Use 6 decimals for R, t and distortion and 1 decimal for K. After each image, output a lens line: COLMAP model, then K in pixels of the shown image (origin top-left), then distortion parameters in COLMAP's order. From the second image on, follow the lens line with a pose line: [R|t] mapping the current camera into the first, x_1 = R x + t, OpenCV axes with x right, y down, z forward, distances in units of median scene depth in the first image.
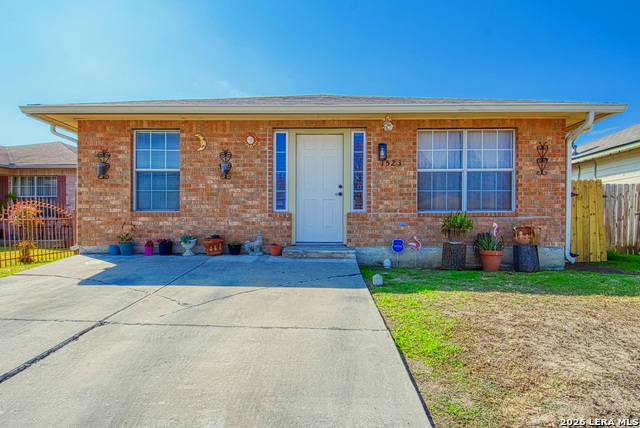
lens RADIAL K [[341.4, 0, 320.0], [0, 341.4, 215.5], [0, 0, 1]] dist [0.023795, -0.014164]
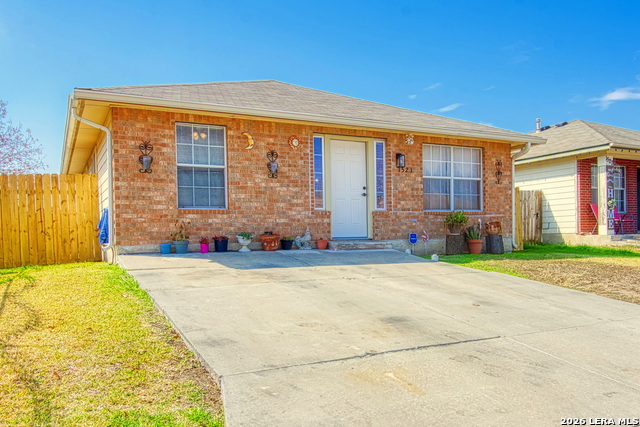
lens RADIAL K [[597.7, 0, 319.7], [0, 597.7, 212.3], [0, 0, 1]] dist [0.040156, 0.000000]
pose [[0.871082, 0.006179, 0.491099, -1.054597], [0.002957, 0.999837, -0.017825, 0.031083], [-0.491129, 0.016979, 0.870922, -0.661971]]
